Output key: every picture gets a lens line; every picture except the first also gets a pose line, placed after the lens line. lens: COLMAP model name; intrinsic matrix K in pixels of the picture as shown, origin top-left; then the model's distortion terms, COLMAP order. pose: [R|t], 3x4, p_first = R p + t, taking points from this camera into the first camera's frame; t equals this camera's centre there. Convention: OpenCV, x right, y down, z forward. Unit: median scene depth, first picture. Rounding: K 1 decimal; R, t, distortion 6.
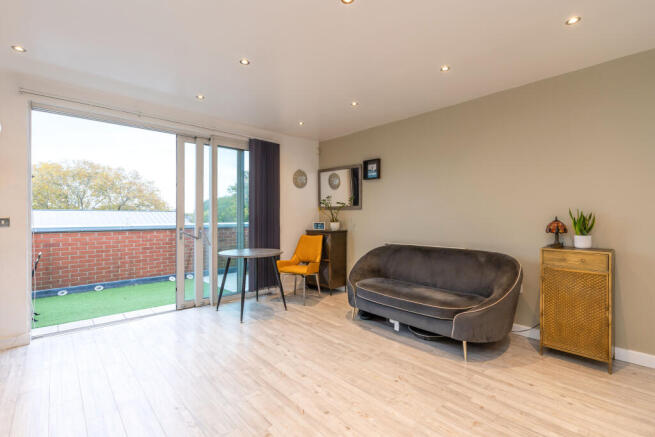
lens RADIAL K [[297.2, 0, 325.7], [0, 297.2, 215.7], [0, 0, 1]] dist [-0.000232, -0.002017]
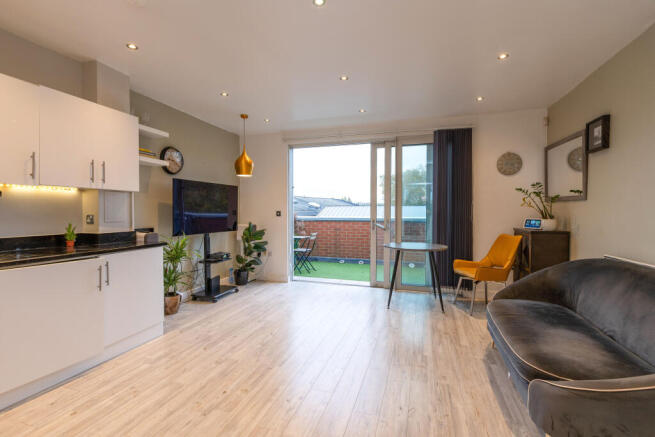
lens RADIAL K [[297.2, 0, 326.8], [0, 297.2, 219.5], [0, 0, 1]] dist [-0.000232, -0.002017]
pose [[0.501337, 0.026389, -0.864849, 0.569474], [0.001773, 0.999501, 0.031525, -0.000679], [0.865250, -0.017338, 0.501041, 0.277666]]
